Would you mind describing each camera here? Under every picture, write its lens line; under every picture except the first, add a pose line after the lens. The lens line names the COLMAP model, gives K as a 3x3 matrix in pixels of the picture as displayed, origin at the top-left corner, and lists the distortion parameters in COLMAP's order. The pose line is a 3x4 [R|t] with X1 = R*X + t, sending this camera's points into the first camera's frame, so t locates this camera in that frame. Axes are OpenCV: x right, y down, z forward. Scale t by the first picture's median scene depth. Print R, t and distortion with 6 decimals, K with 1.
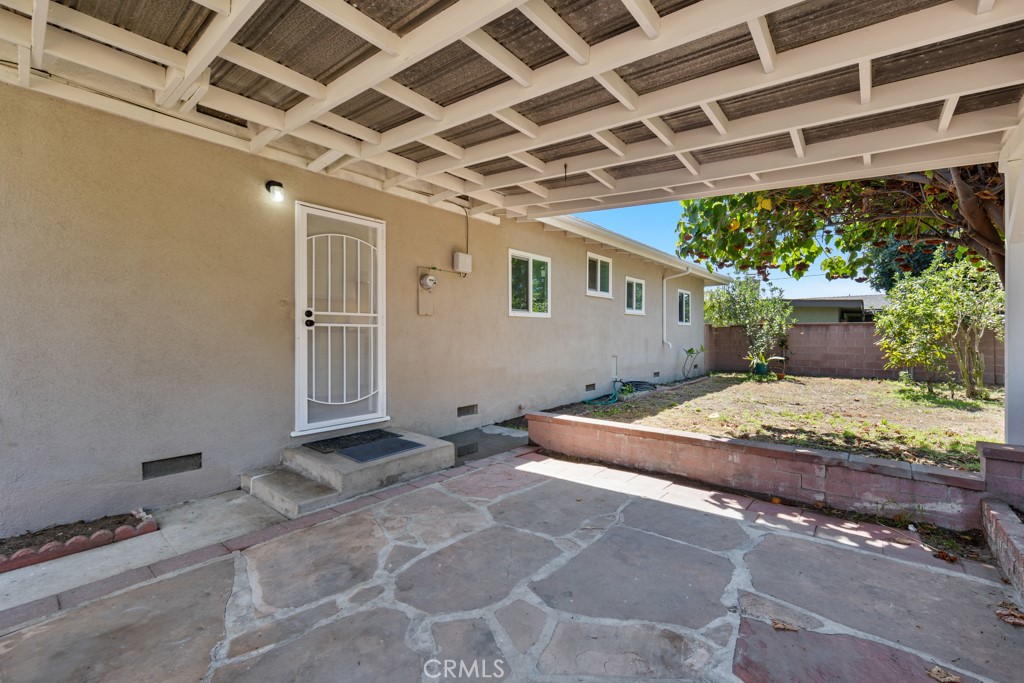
lens RADIAL K [[414.8, 0, 517.3], [0, 414.8, 333.6], [0, 0, 1]] dist [0.000388, -0.000418]
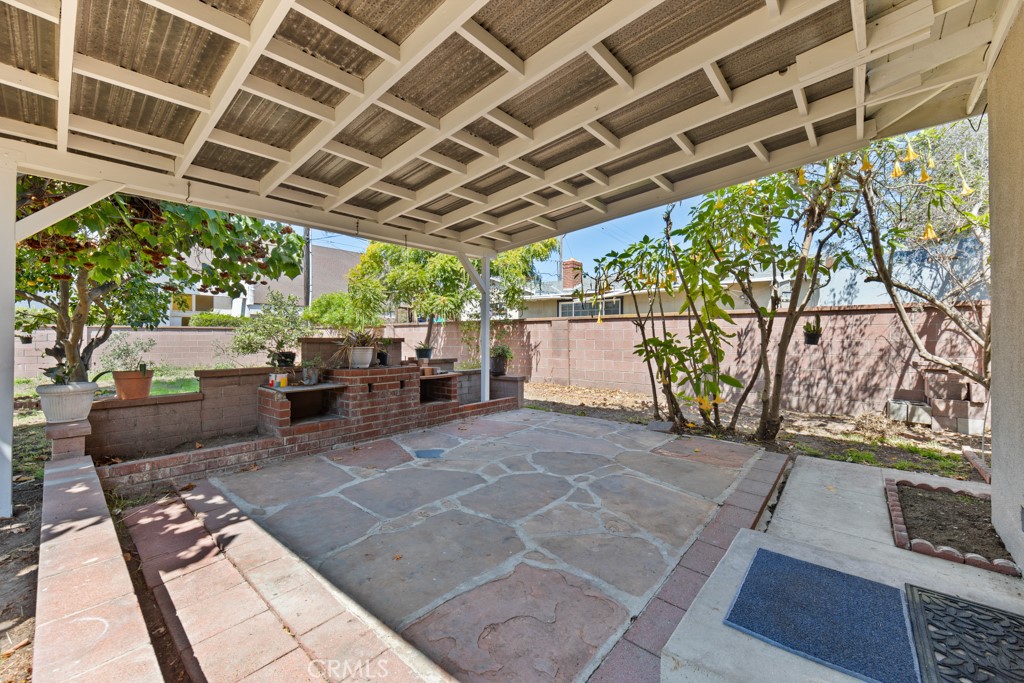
lens RADIAL K [[408.7, 0, 512.0], [0, 408.7, 341.5], [0, 0, 1]] dist [0.000401, -0.000497]
pose [[-0.999989, 0.001647, 0.004355, -0.068402], [0.001658, 0.999995, 0.002608, 0.043358], [-0.004351, 0.002615, -0.999987, 2.332574]]
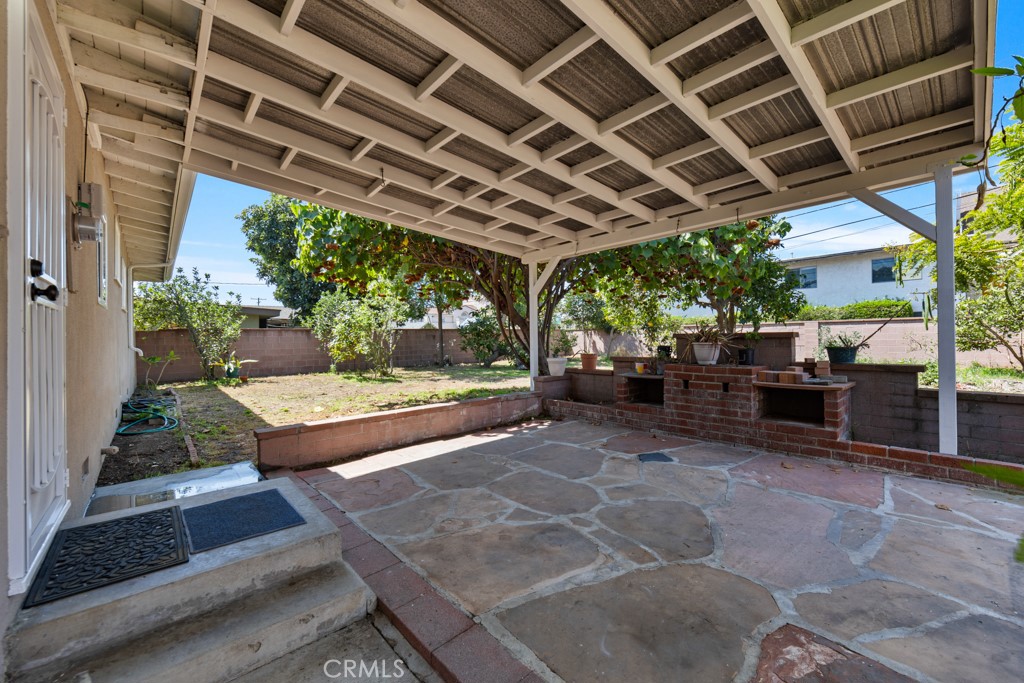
lens RADIAL K [[414.8, 0, 517.3], [0, 414.8, 333.6], [0, 0, 1]] dist [0.000388, -0.000418]
pose [[0.145929, 0.009199, 0.989252, -1.457382], [0.010414, 0.999887, -0.010834, 0.041512], [-0.989240, 0.011883, 0.145817, 0.864363]]
